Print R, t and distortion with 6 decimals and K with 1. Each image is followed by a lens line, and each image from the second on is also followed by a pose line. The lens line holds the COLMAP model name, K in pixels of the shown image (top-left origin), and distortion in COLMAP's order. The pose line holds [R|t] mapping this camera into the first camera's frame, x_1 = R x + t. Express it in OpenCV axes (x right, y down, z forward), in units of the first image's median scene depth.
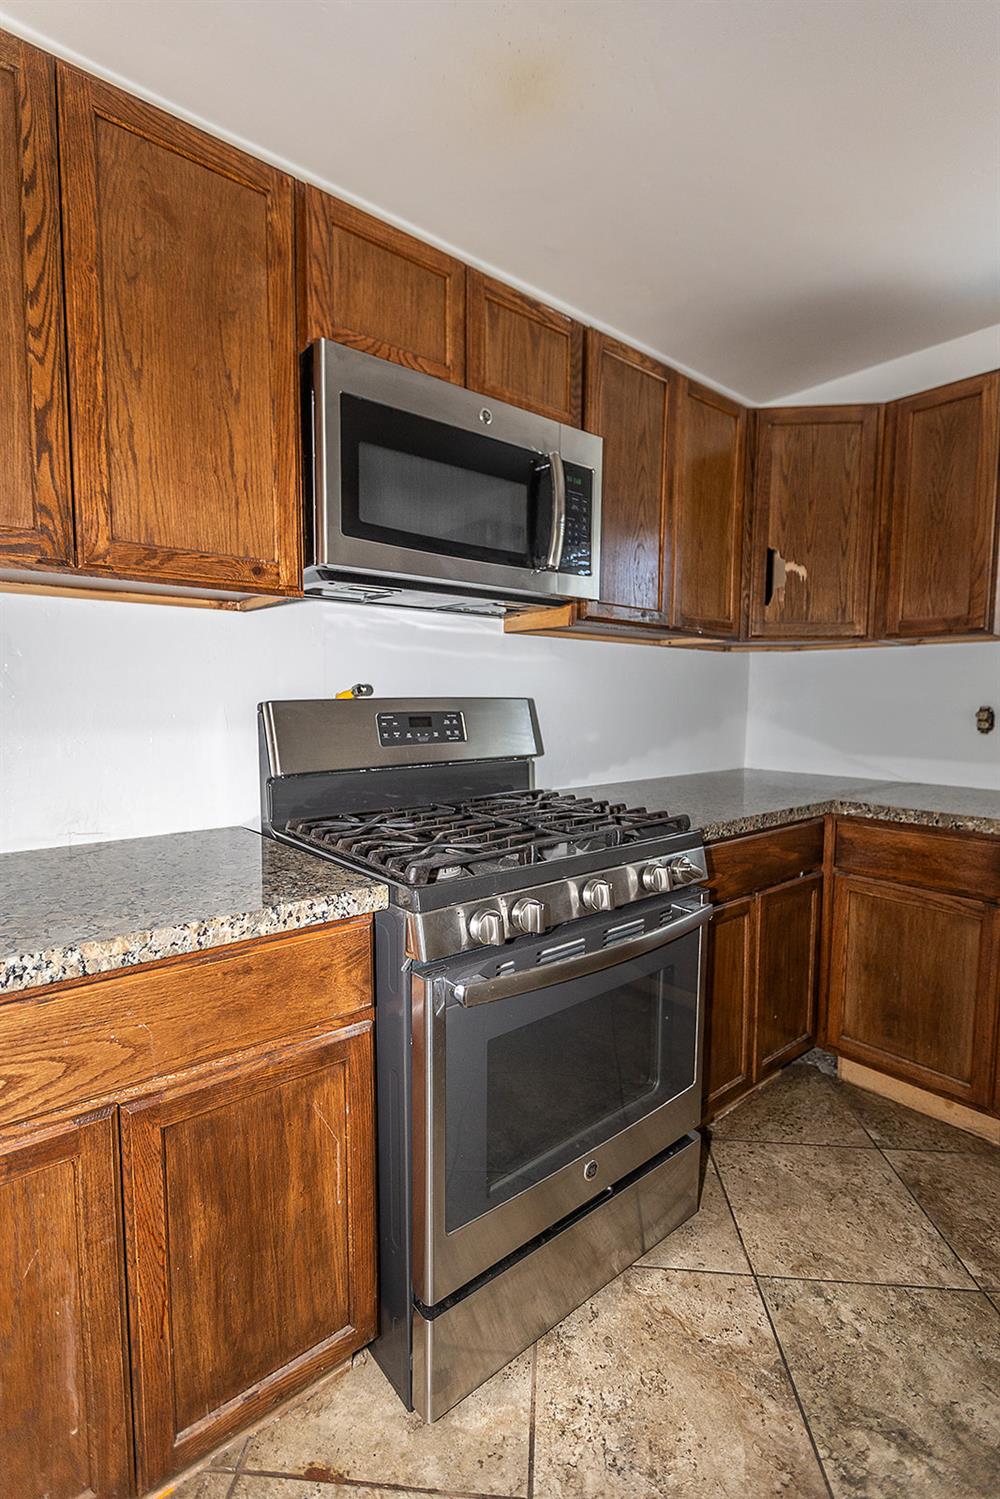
lens RADIAL K [[670.6, 0, 490.3], [0, 670.6, 755.5], [0, 0, 1]] dist [0.004412, -0.001491]
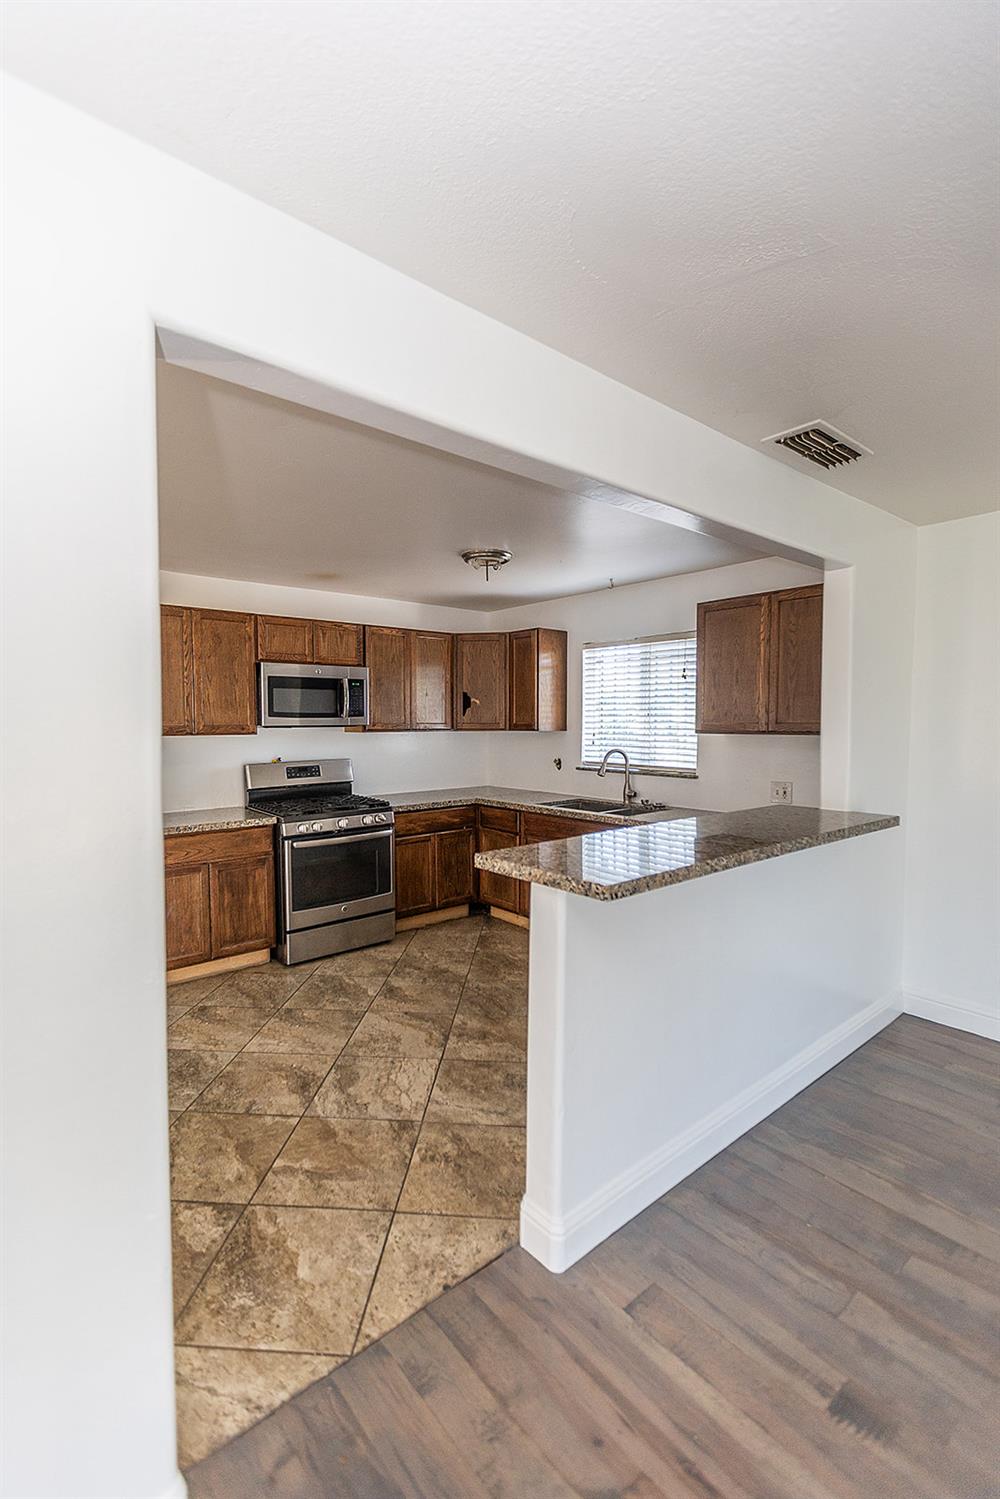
lens RADIAL K [[670.6, 0, 490.5], [0, 670.6, 749.5], [0, 0, 1]] dist [0.004412, -0.001491]
pose [[0.999924, -0.006978, 0.010209, 0.671590], [0.007391, 0.999132, -0.040998, -0.014118], [-0.009914, 0.041070, 0.999107, -1.851082]]
